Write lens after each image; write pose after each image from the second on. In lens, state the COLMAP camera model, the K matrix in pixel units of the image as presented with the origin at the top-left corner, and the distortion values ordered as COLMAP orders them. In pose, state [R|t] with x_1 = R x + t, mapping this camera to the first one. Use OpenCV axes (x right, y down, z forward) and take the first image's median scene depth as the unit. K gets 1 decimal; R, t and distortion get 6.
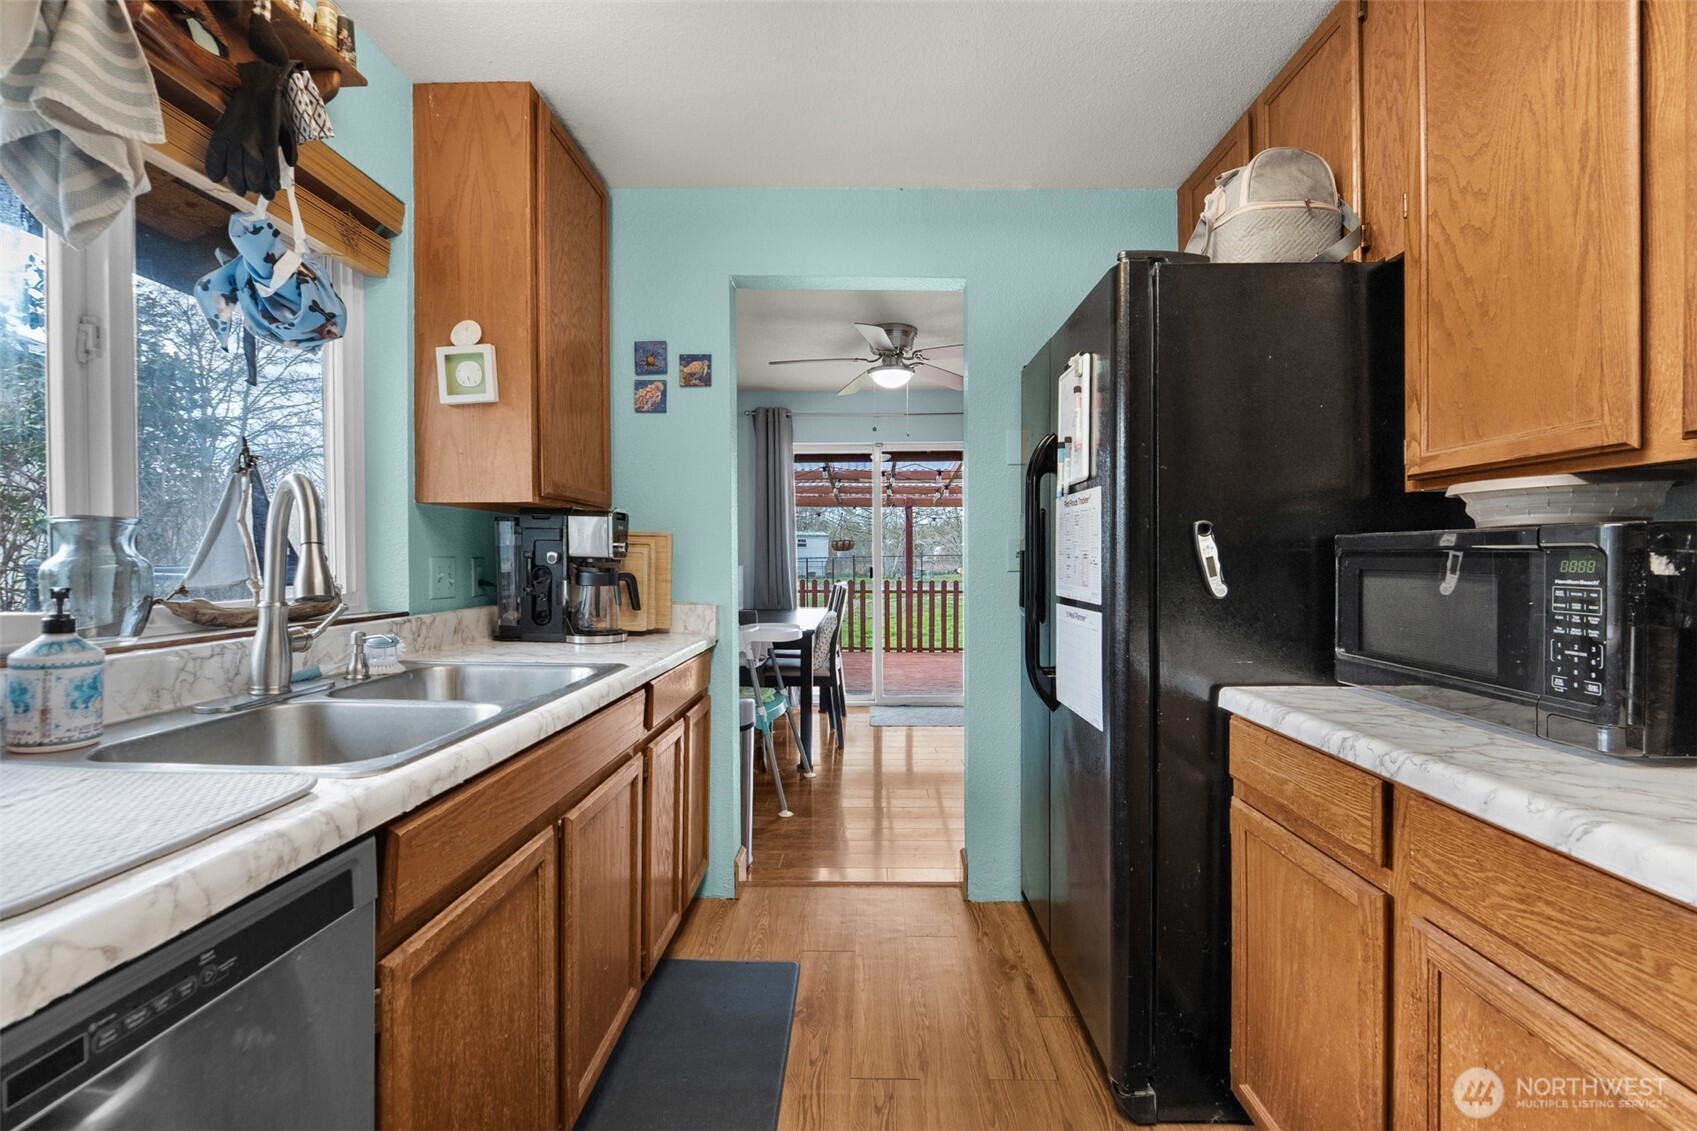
lens RADIAL K [[715.4, 0, 848.5], [0, 715.4, 565.5], [0, 0, 1]] dist [-0.009892, 0.000016]
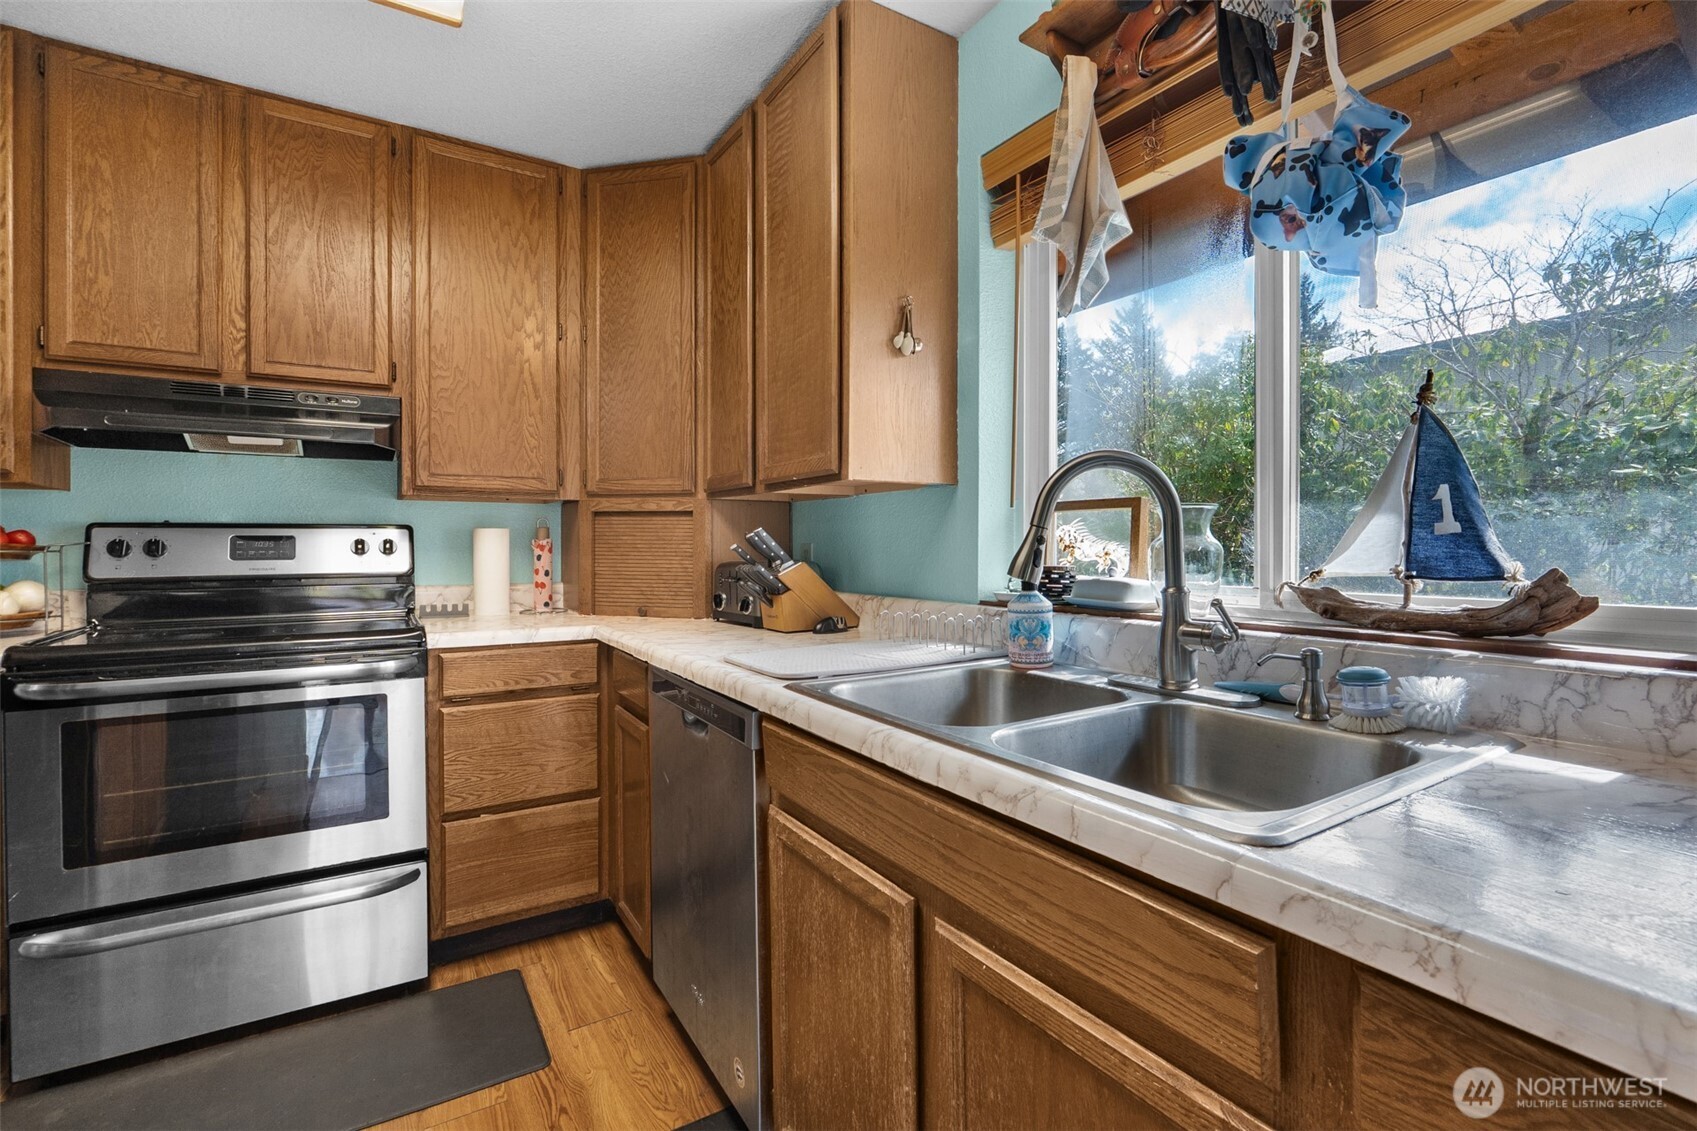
lens RADIAL K [[776.7, 0, 852.9], [0, 776.7, 549.4], [0, 0, 1]] dist [-0.008873, 0.000307]
pose [[-0.835101, 0.011159, -0.549983, 0.057346], [0.001695, 0.999842, 0.017712, -0.011231], [0.550094, 0.013859, -0.834988, 1.074469]]
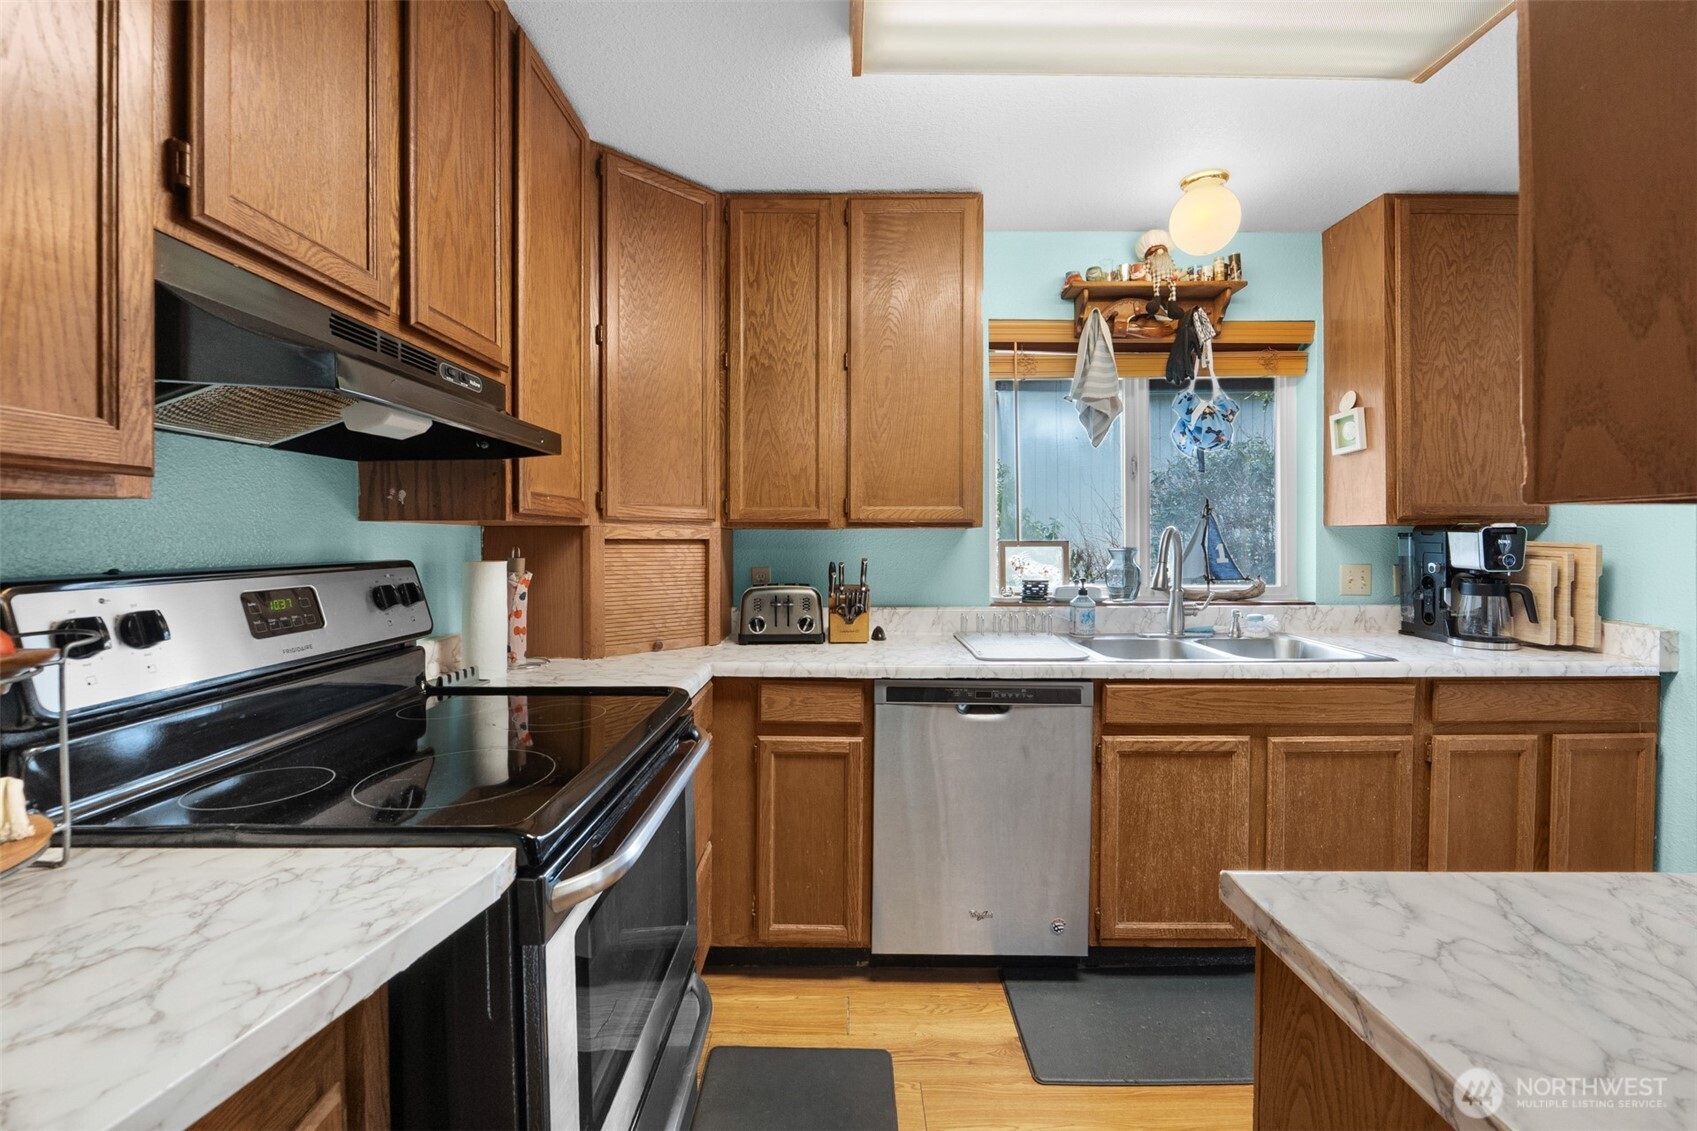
lens RADIAL K [[737.9, 0, 840.6], [0, 737.9, 536.6], [0, 0, 1]] dist [-0.008659, 0.000143]
pose [[0.022808, 0.001376, -0.999739, 0.838914], [-0.007388, 0.999972, 0.001208, -0.062012], [0.999713, 0.007359, 0.022818, 0.003524]]
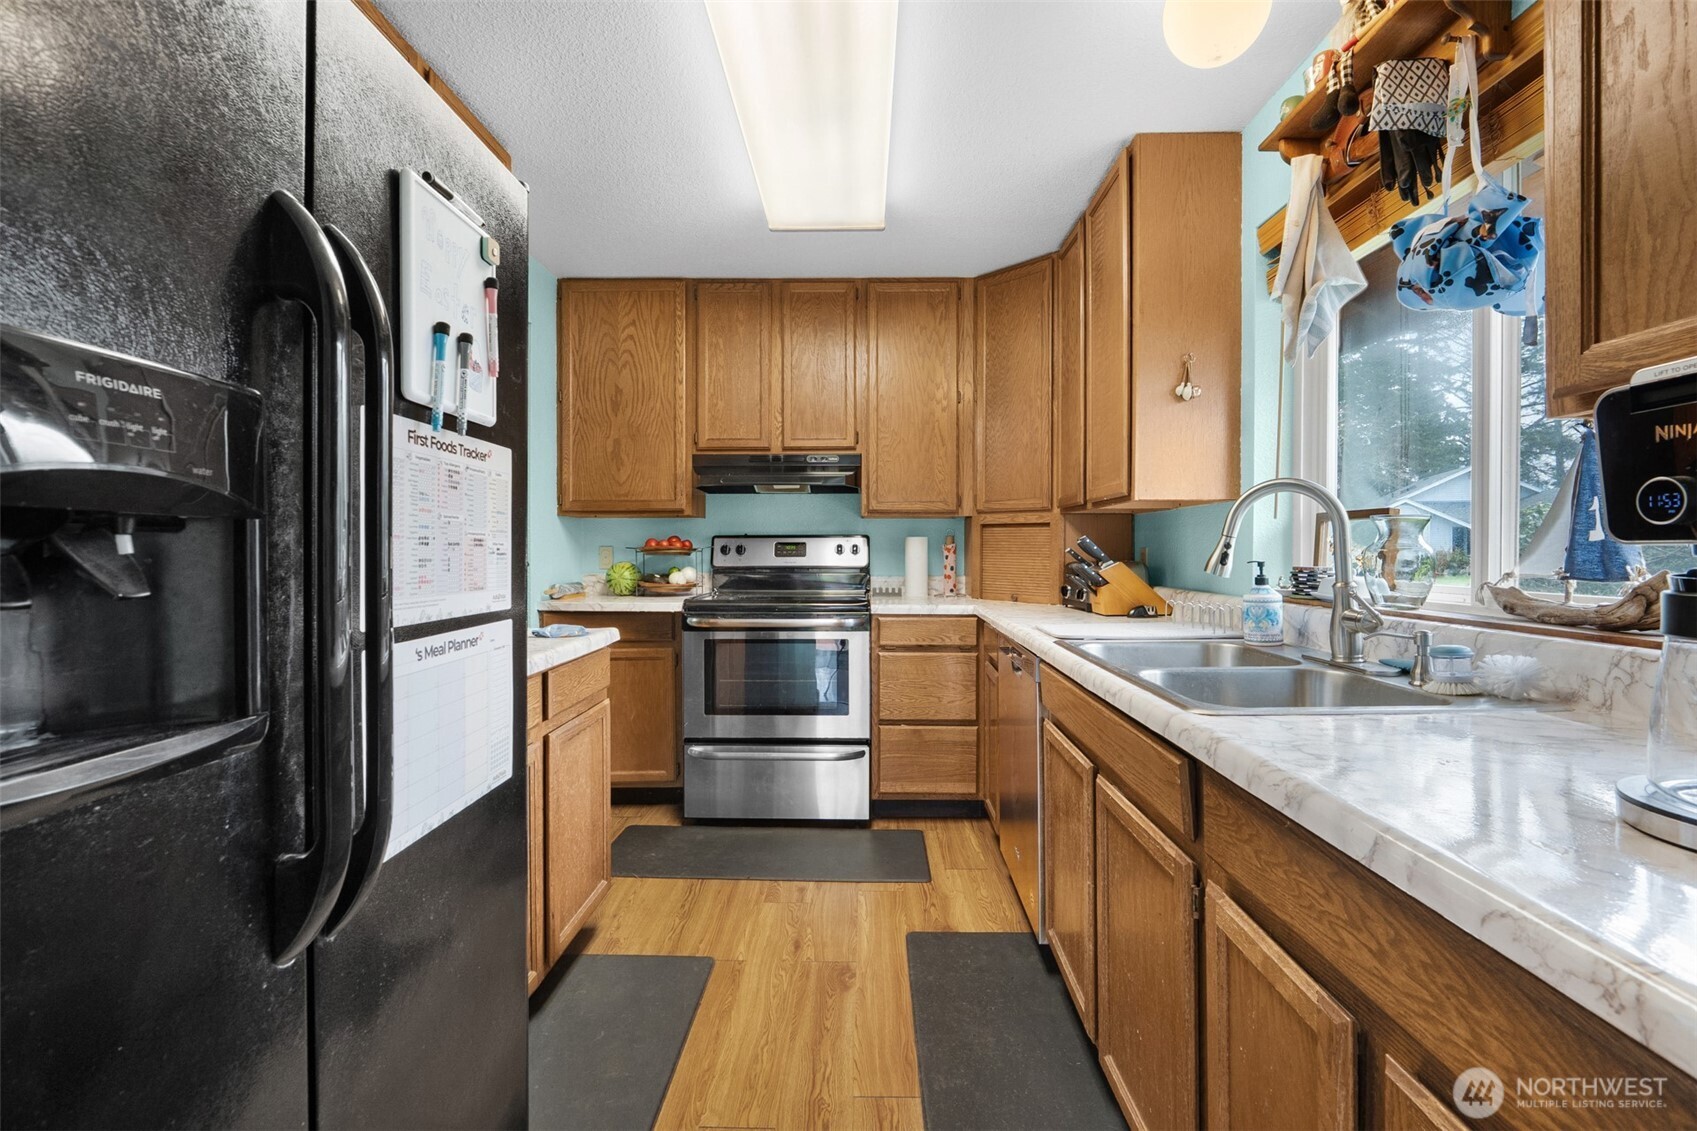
lens RADIAL K [[740.5, 0, 849.5], [0, 740.5, 553.2], [0, 0, 1]] dist [0.000628, -0.000020]
pose [[-0.999972, 0.005858, 0.004636, -0.001191], [0.005933, 0.999850, 0.016261, -0.015186], [-0.004540, 0.016288, -0.999857, 1.489966]]
